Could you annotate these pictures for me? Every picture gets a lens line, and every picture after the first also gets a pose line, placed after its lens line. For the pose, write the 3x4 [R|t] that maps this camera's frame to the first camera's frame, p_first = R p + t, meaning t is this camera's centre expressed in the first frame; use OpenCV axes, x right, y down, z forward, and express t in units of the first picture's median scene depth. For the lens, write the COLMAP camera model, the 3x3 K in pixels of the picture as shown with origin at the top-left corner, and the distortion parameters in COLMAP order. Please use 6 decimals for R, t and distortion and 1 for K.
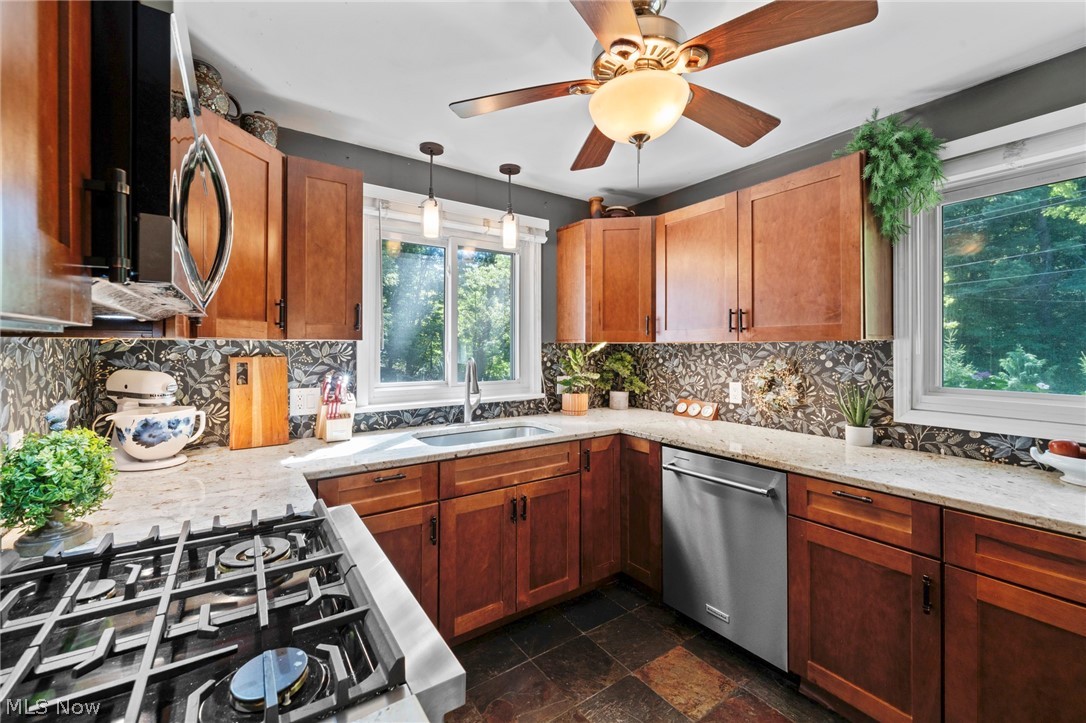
lens RADIAL K [[428.6, 0, 541.8], [0, 428.6, 350.0], [0, 0, 1]] dist [-0.004782, -0.000094]
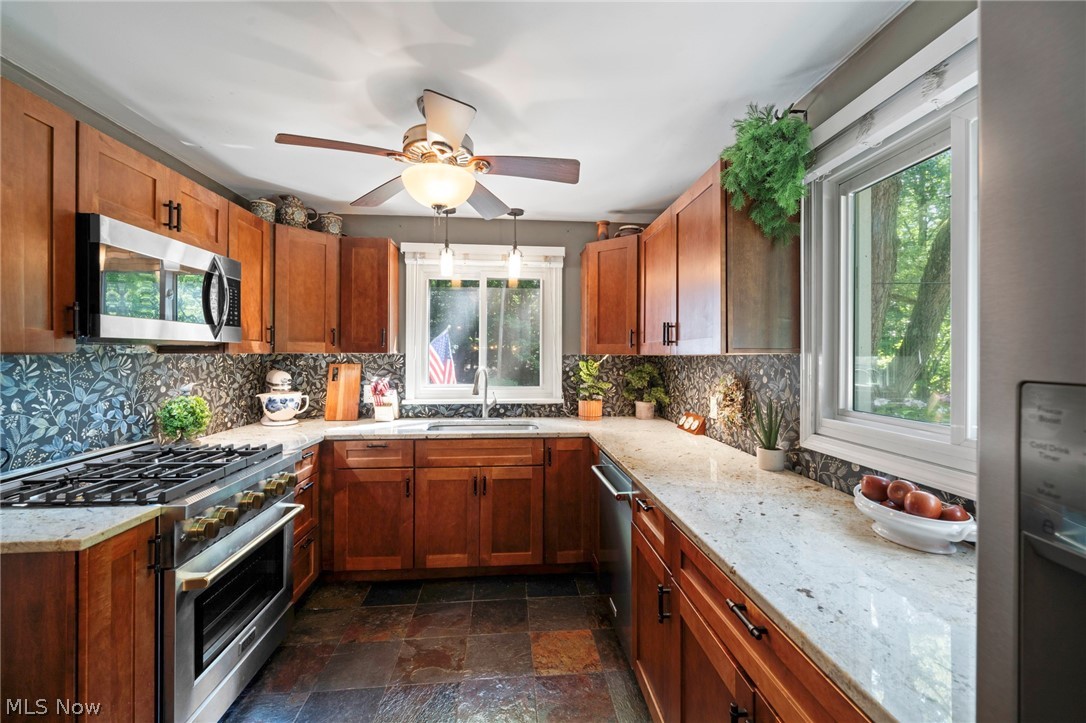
lens RADIAL K [[428.6, 0, 559.9], [0, 428.6, 360.2], [0, 0, 1]] dist [-0.004782, -0.000094]
pose [[0.880500, 0.008564, -0.473969, 0.763467], [-0.007862, 0.999963, 0.003464, -0.008735], [0.473982, 0.000676, 0.880535, -0.011908]]
